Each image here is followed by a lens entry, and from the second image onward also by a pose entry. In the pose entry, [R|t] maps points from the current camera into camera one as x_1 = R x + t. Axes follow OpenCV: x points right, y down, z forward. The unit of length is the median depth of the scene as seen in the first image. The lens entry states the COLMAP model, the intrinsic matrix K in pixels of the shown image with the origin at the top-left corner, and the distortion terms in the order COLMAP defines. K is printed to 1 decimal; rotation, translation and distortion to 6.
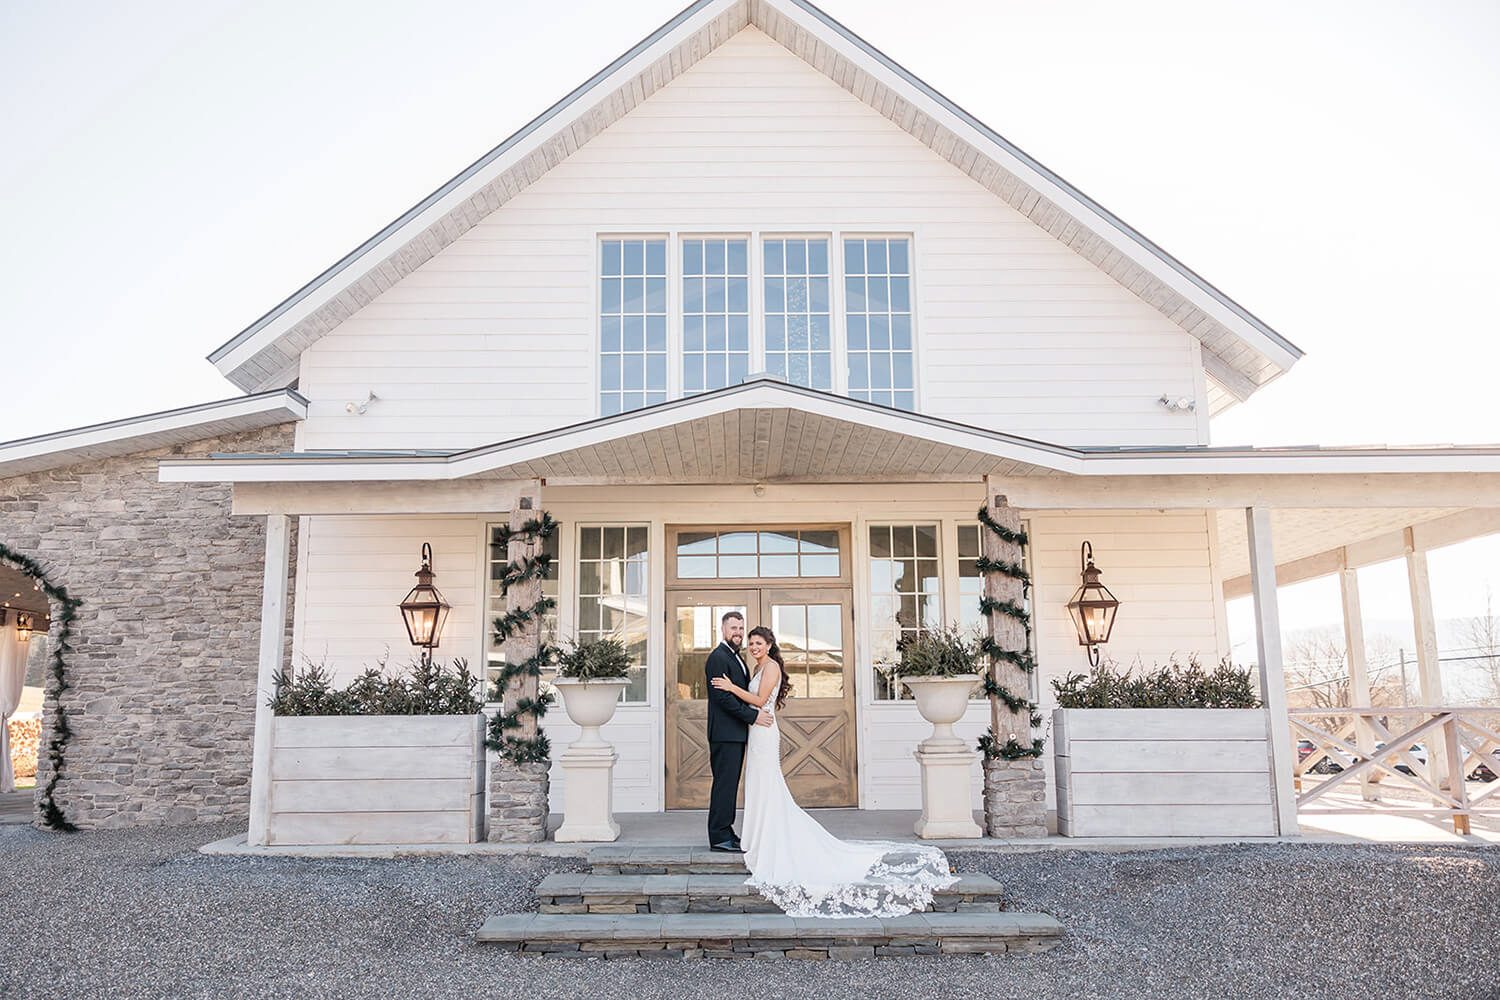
lens RADIAL K [[1219.5, 0, 742.5], [0, 1219.5, 507.2], [0, 0, 1]] dist [0.018164, -0.000736]
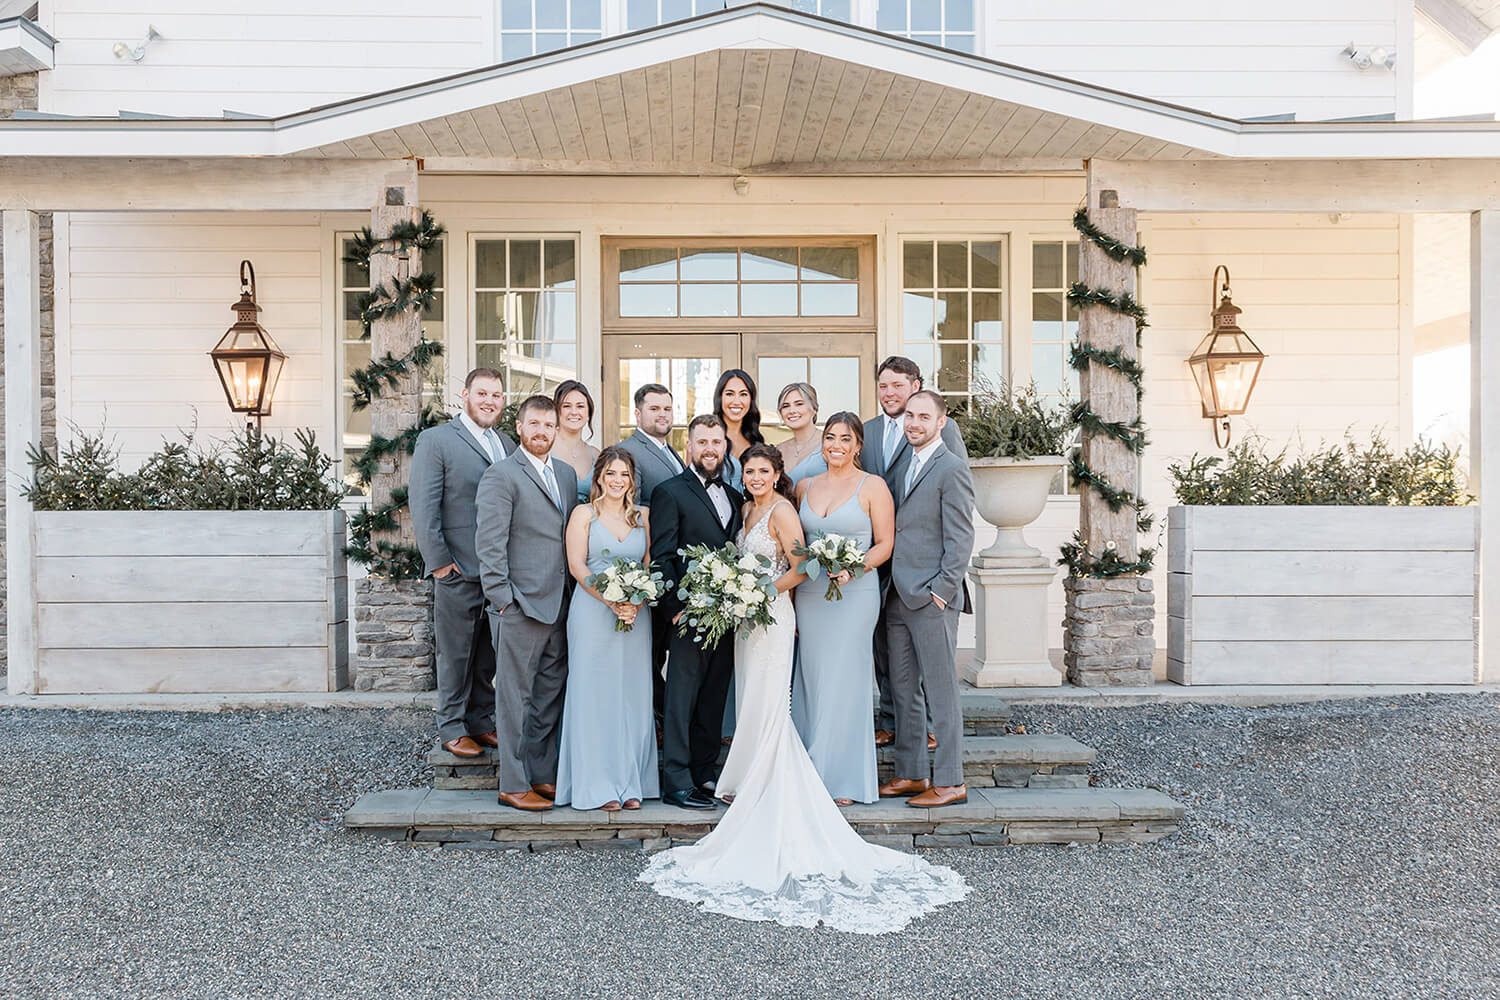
lens RADIAL K [[1702.9, 0, 728.8], [0, 1702.9, 547.8], [0, 0, 1]] dist [0.014855, 0.000000]
pose [[0.999754, 0.004098, 0.021801, -0.016010], [-0.007963, 0.983581, 0.180289, 0.016365], [-0.020704, -0.180418, 0.983372, 0.052752]]
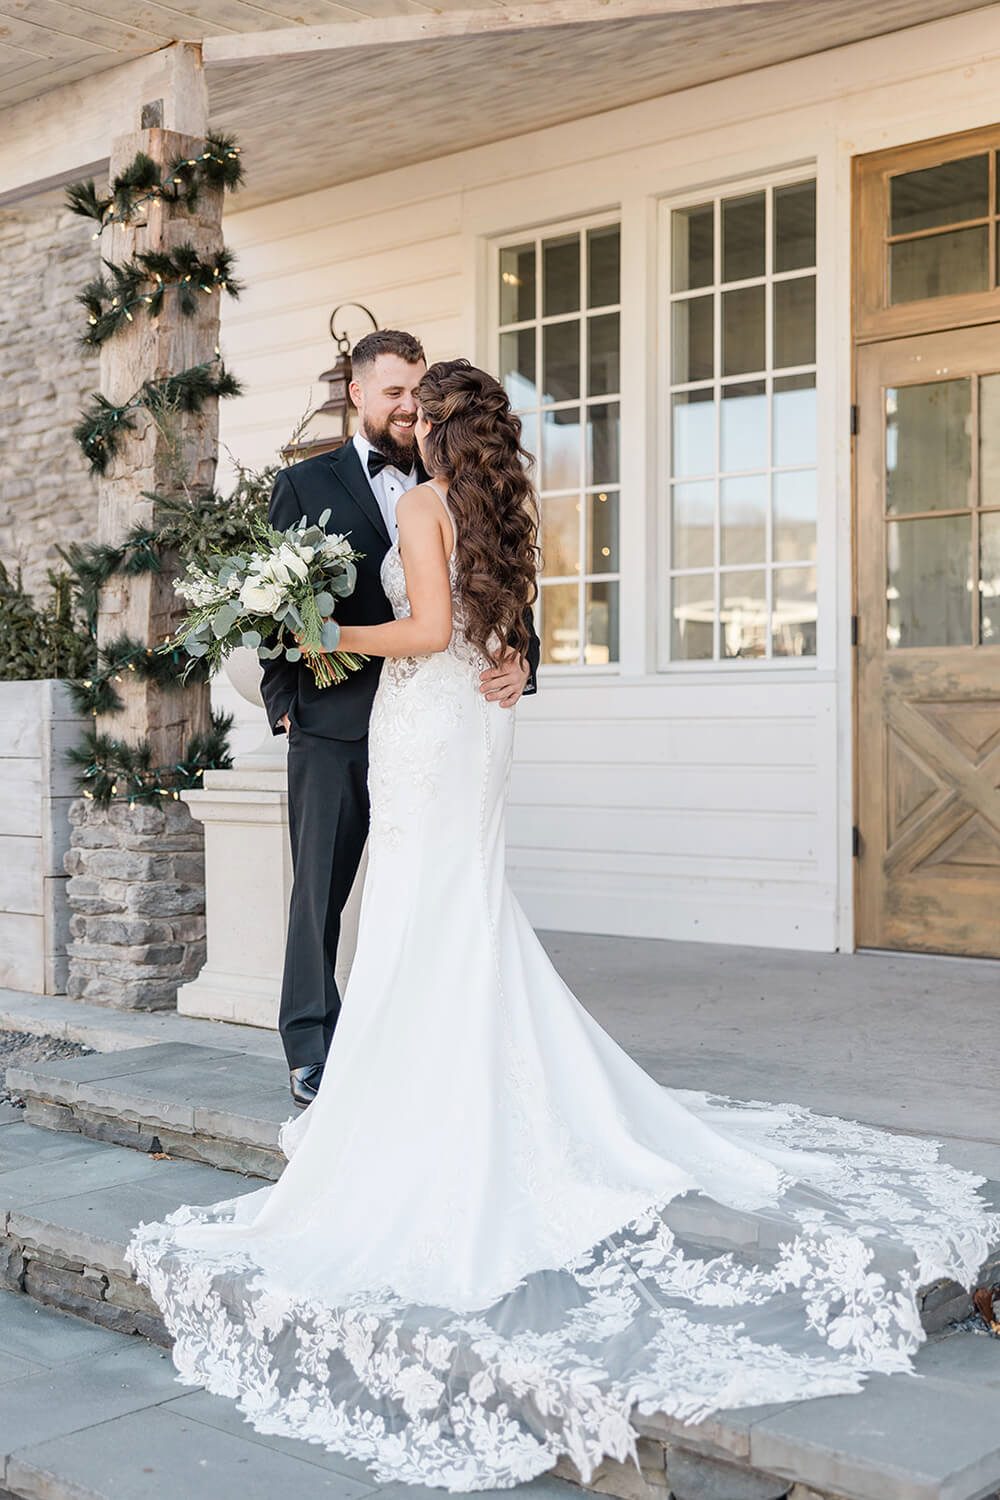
lens RADIAL K [[2008.0, 0, 493.0], [0, 2008.0, 735.8], [0, 0, 1]] dist [-0.012216, 0.000000]
pose [[0.731750, 0.004902, -0.681555, 0.322208], [0.108865, 0.986295, 0.123975, 0.120058], [0.672822, -0.164916, 0.721188, 0.611942]]
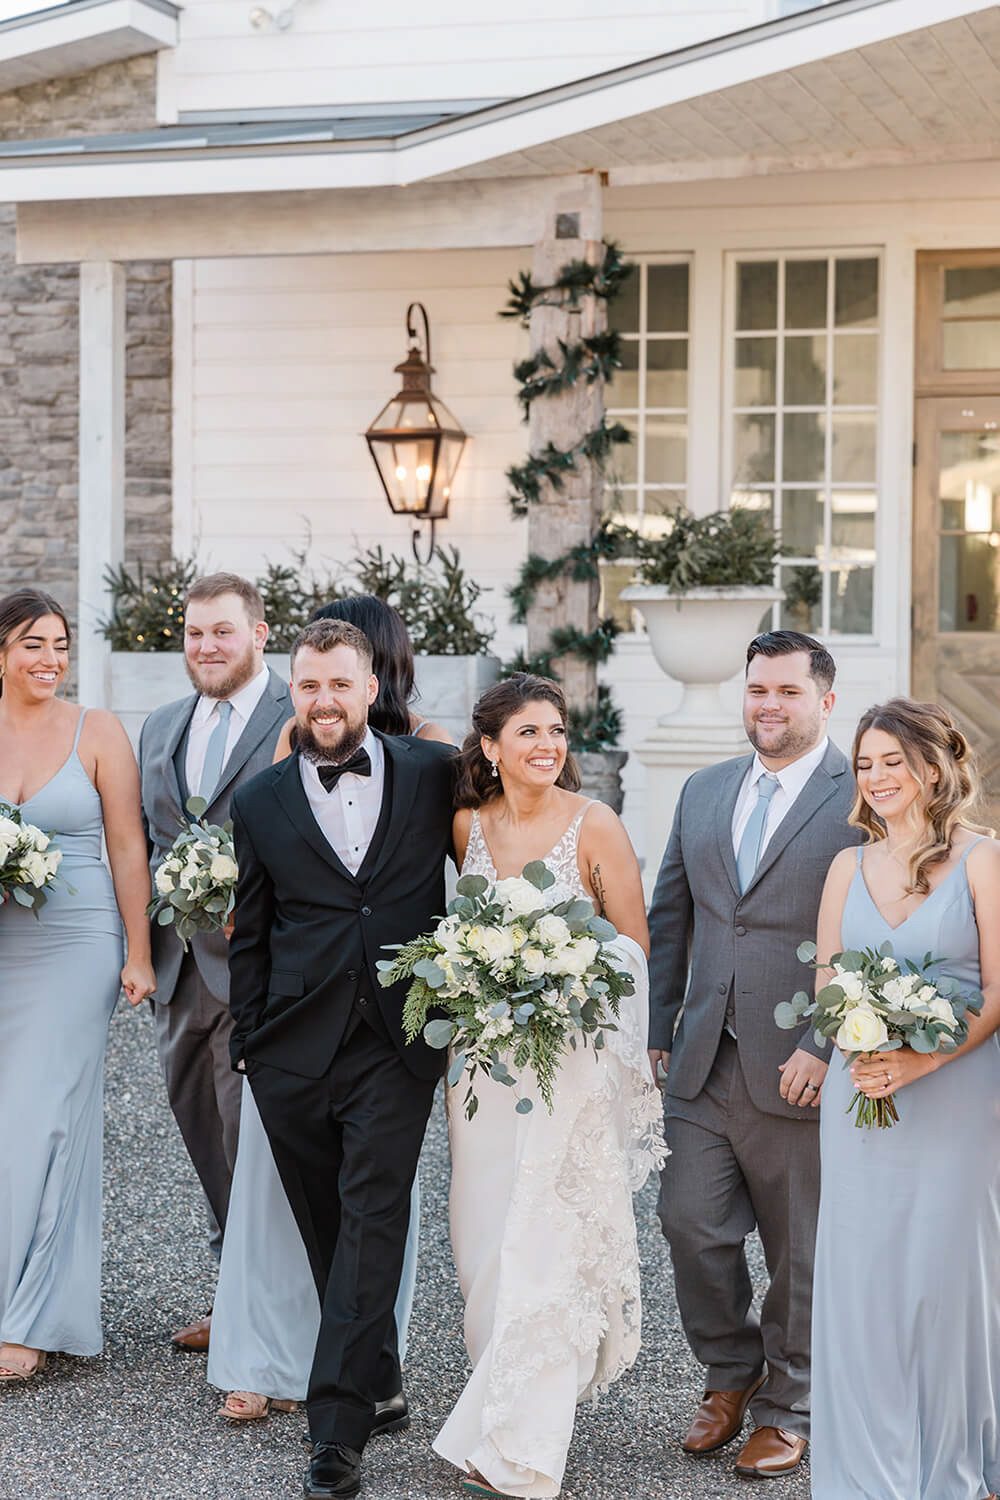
lens RADIAL K [[2995.8, 0, 505.8], [0, 2995.8, 760.8], [0, 0, 1]] dist [0.036474, 0.000000]
pose [[0.955159, 0.027061, -0.294854, 0.157597], [0.032370, 0.980303, 0.194831, -0.028267], [0.294318, -0.195639, 0.935469, -0.160104]]
